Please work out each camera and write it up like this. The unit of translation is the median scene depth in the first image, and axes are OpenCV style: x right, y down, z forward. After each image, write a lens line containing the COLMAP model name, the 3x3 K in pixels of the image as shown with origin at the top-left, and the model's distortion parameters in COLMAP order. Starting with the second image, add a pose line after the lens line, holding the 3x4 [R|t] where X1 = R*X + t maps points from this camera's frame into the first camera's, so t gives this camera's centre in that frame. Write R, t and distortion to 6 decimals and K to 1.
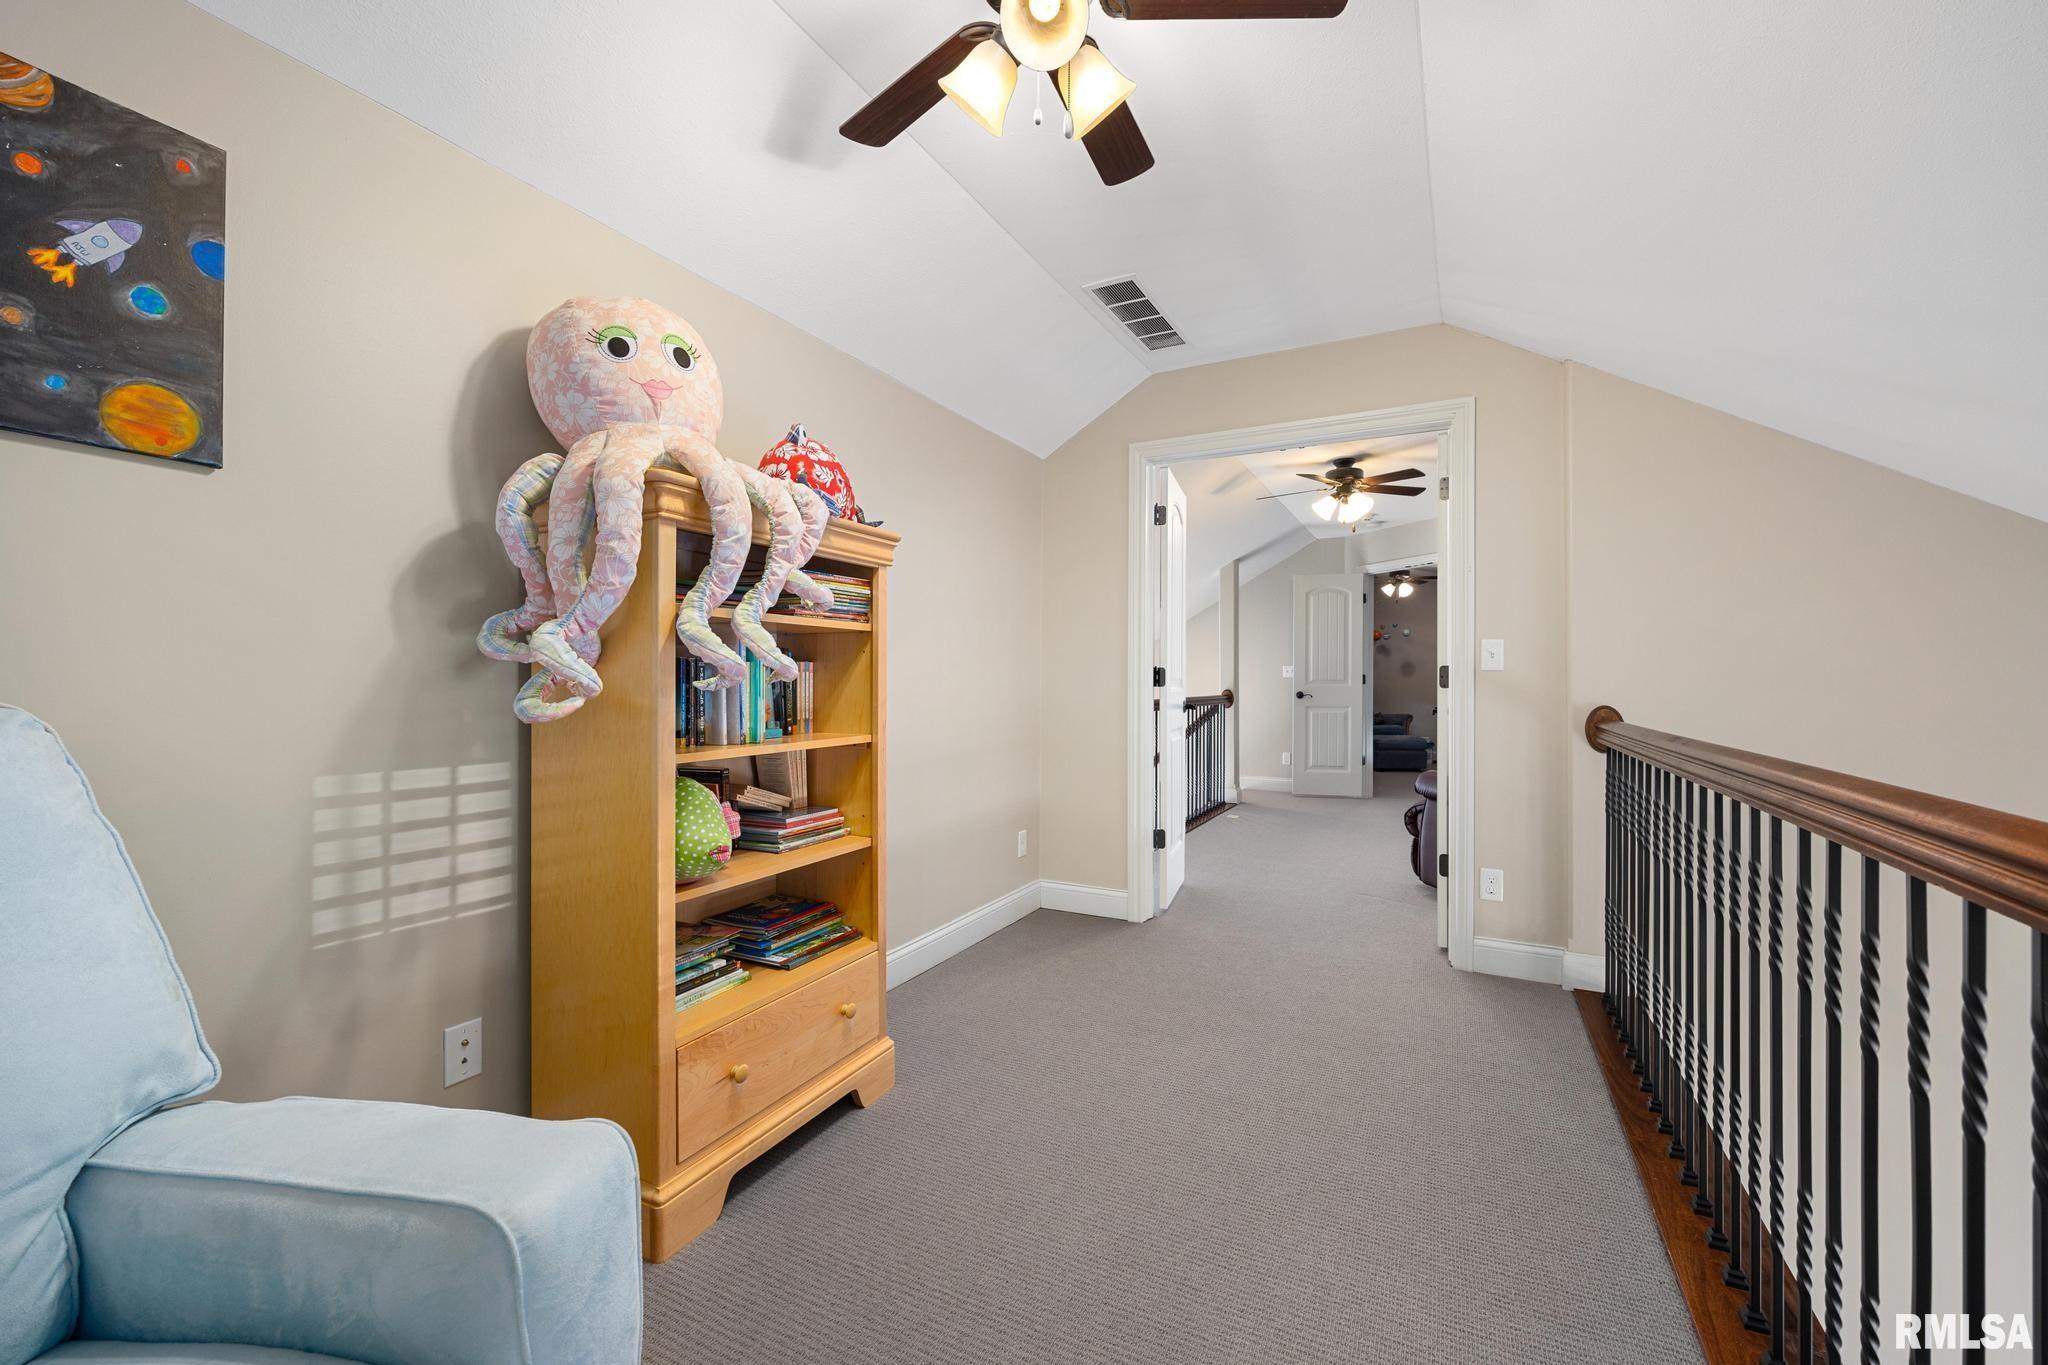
lens RADIAL K [[810.5, 0, 1028.0], [0, 810.5, 680.9], [0, 0, 1]] dist [0.001136, -0.000747]
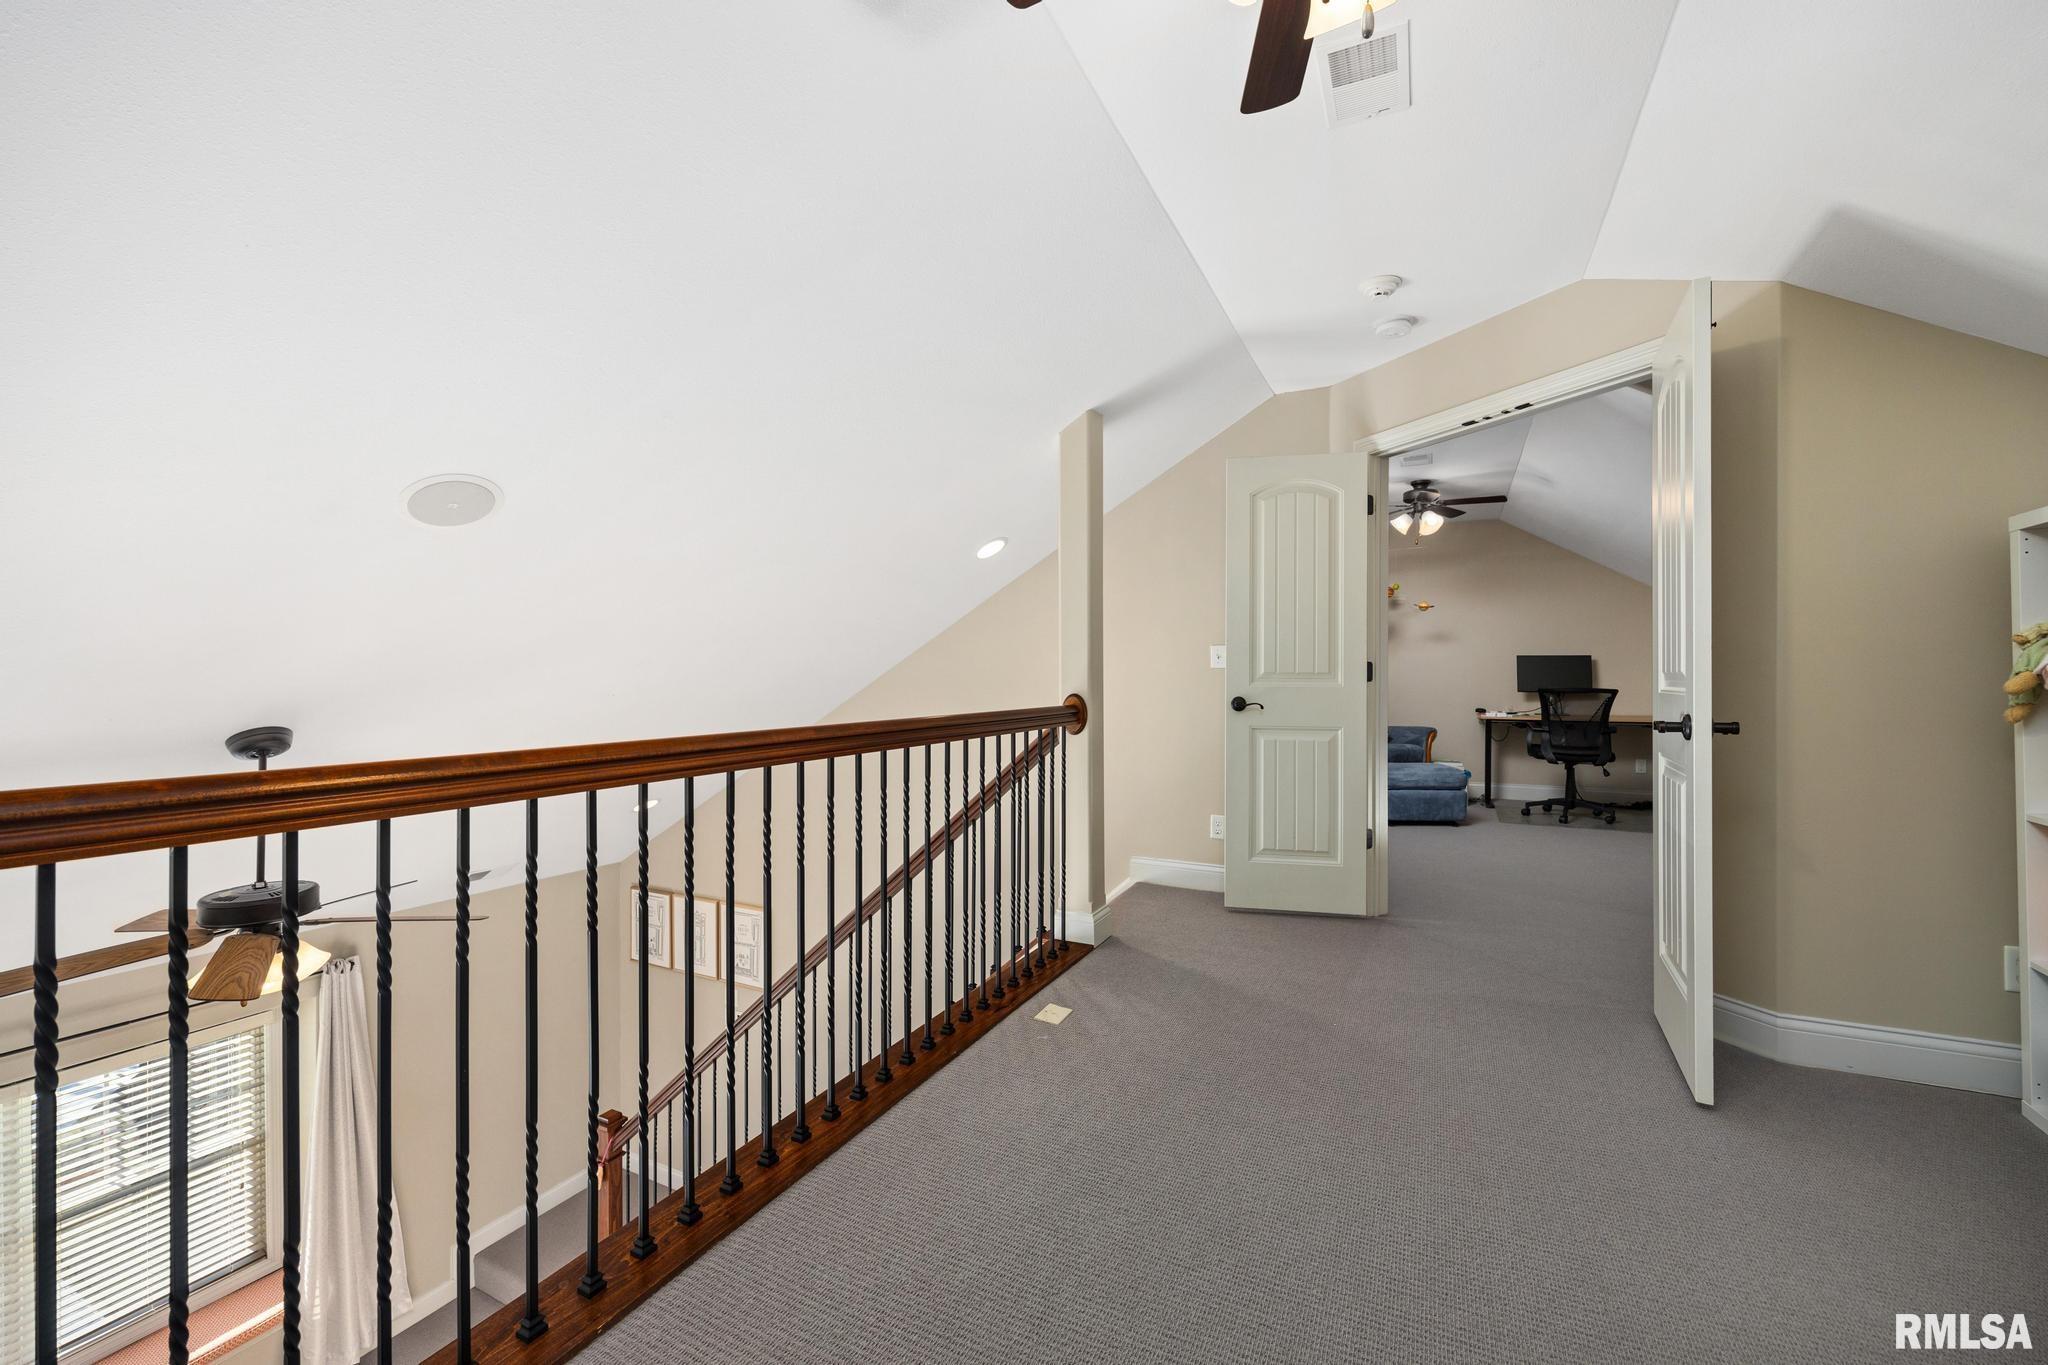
lens RADIAL K [[810.5, 0, 1016.1], [0, 810.5, 665.3], [0, 0, 1]] dist [0.001136, -0.000747]
pose [[0.999995, -0.001970, 0.002606, 0.207075], [0.002001, 0.999926, -0.012009, -0.000371], [-0.002582, 0.012014, 0.999924, 0.530344]]
